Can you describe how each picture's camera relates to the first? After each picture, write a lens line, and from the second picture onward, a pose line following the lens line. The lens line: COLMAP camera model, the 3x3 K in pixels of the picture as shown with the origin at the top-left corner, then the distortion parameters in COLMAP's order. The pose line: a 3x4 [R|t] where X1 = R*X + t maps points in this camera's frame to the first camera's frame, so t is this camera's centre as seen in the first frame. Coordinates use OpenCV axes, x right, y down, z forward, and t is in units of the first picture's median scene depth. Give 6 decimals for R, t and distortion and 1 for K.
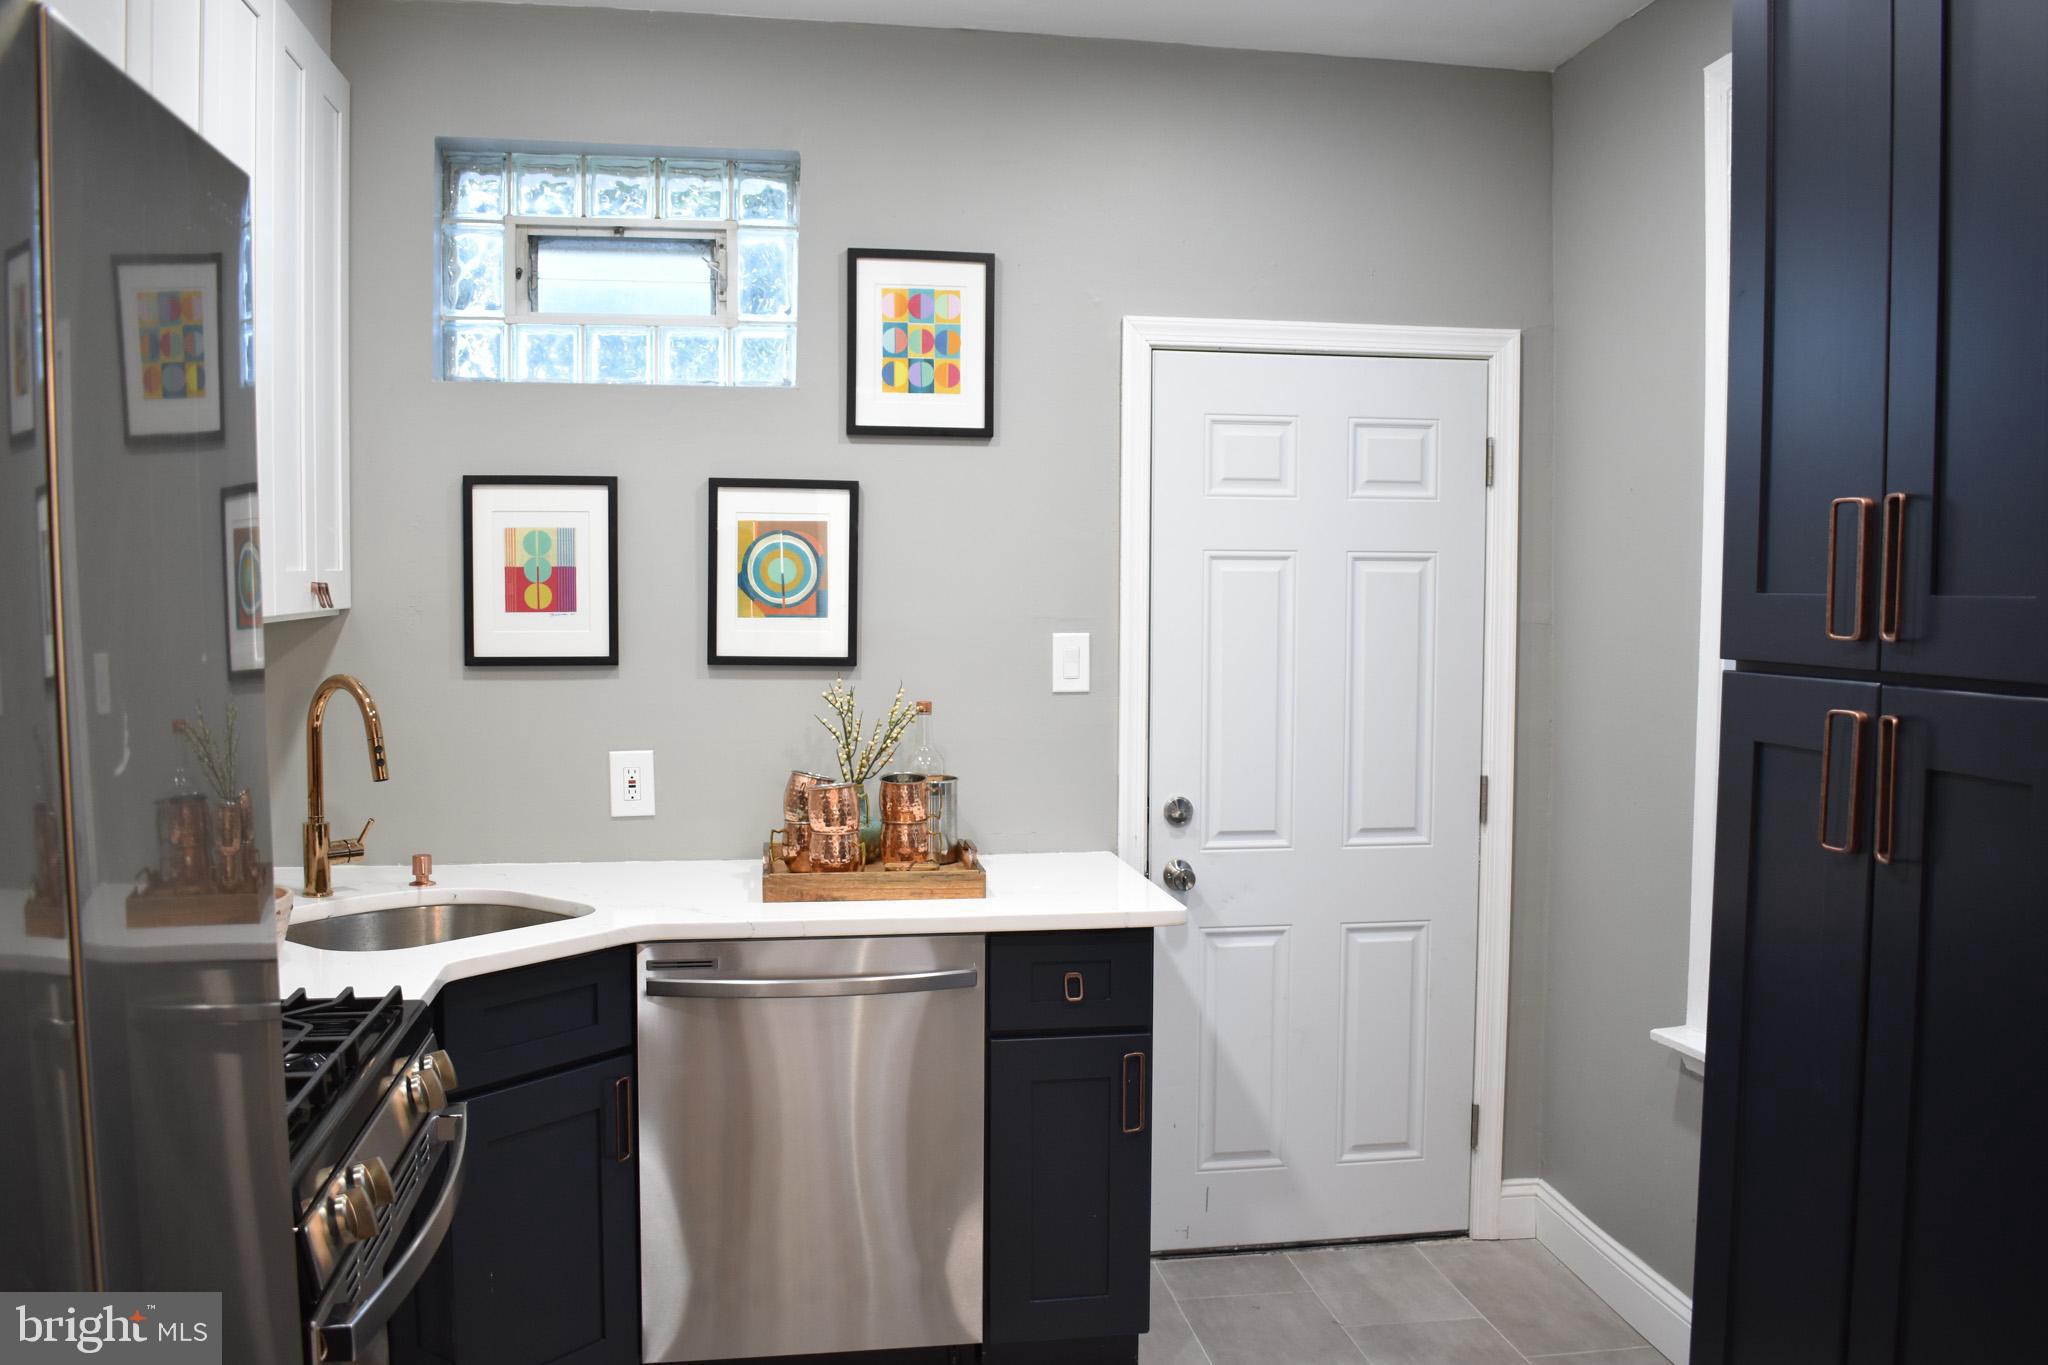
lens RADIAL K [[1783.7, 0, 1024.0], [0, 1783.7, 682.5], [0, 0, 1]] dist [-0.088977, -0.001924]
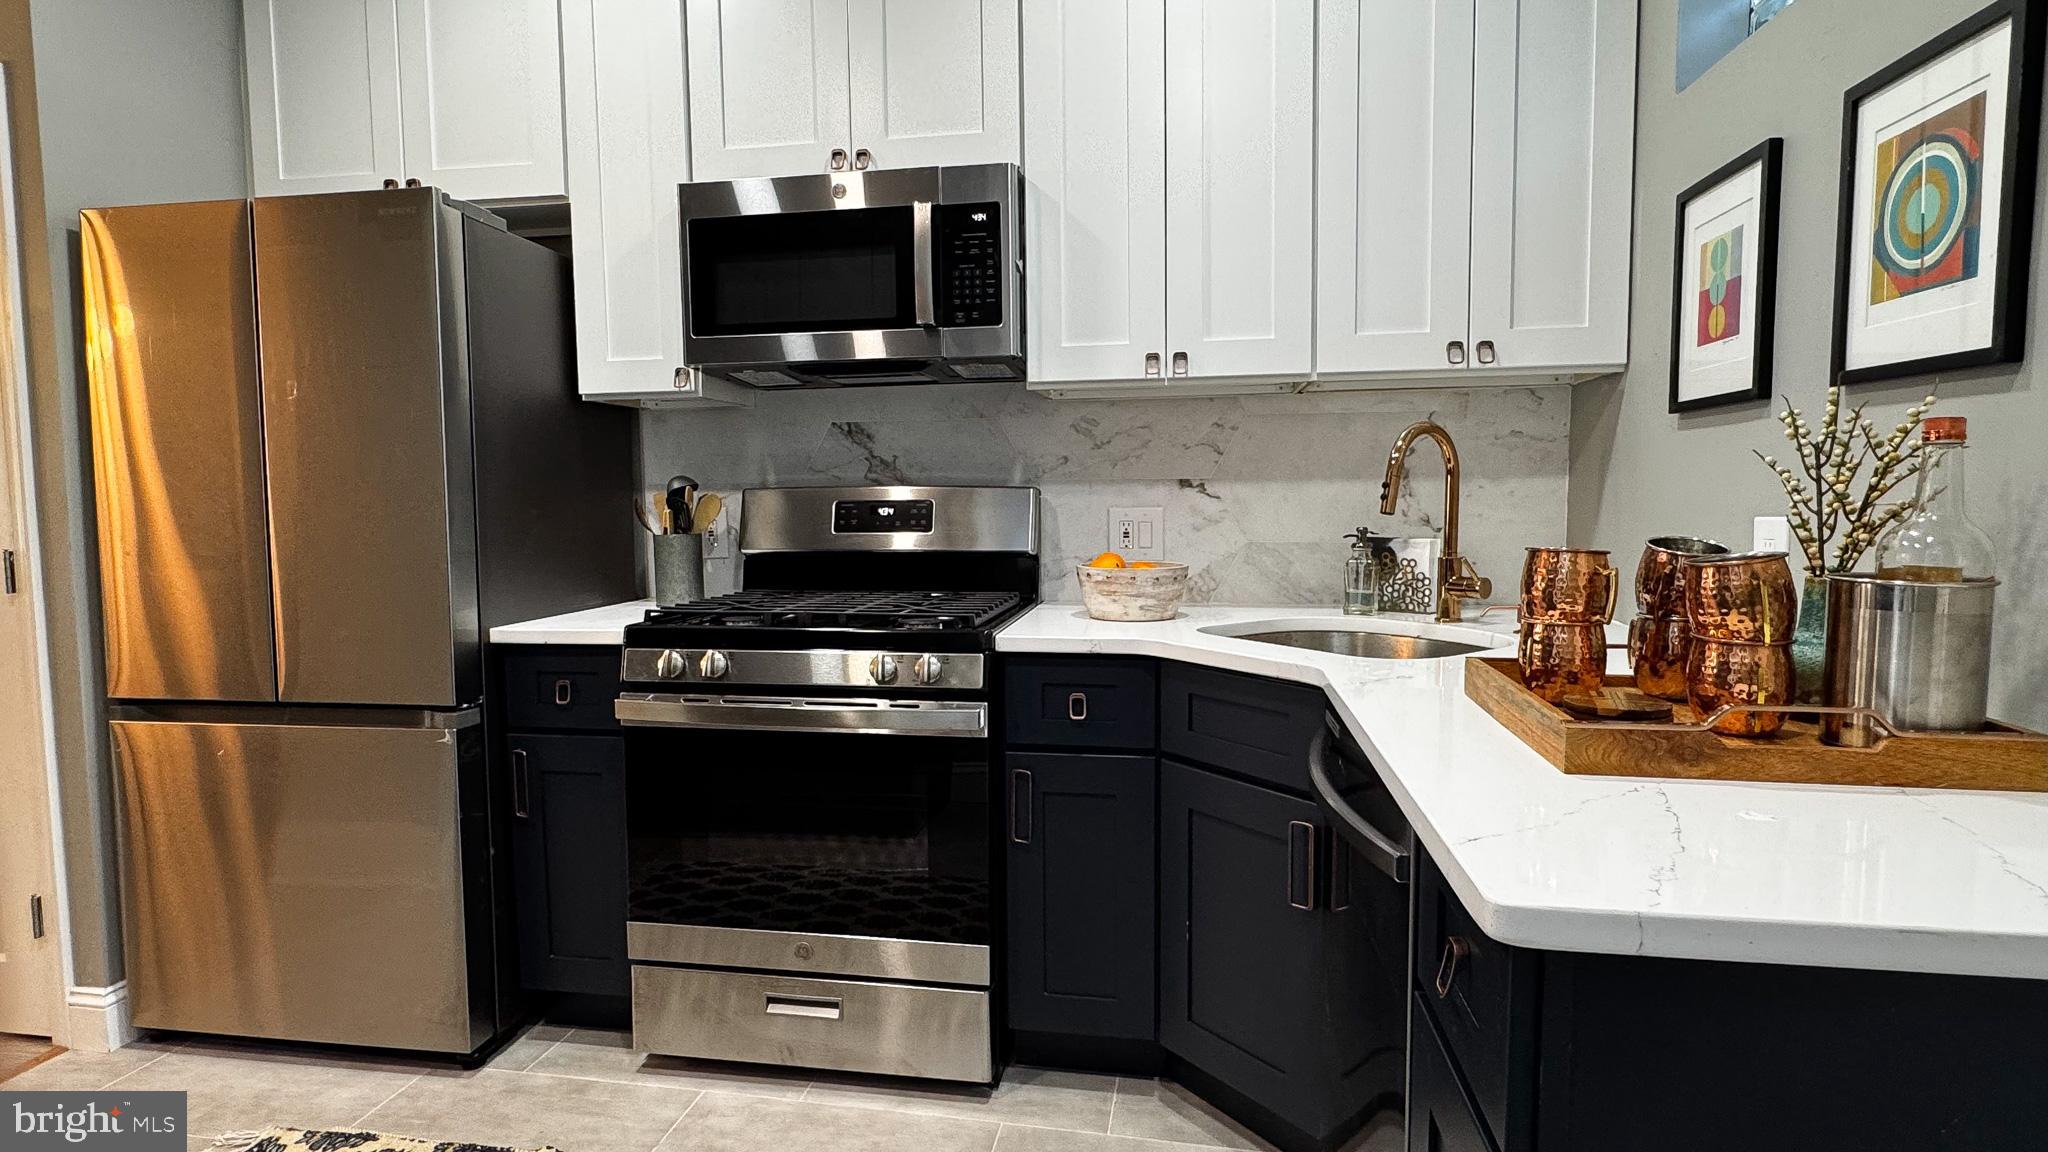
lens RADIAL K [[1035.7, 0, 1024.0], [0, 1035.7, 576.0], [0, 0, 1]] dist [0.000559, 0.000013]
pose [[-0.316214, 0.074748, -0.945739, 0.287709], [-0.049171, 0.994260, 0.095023, 0.038235], [0.947413, 0.076550, -0.310724, 0.857143]]
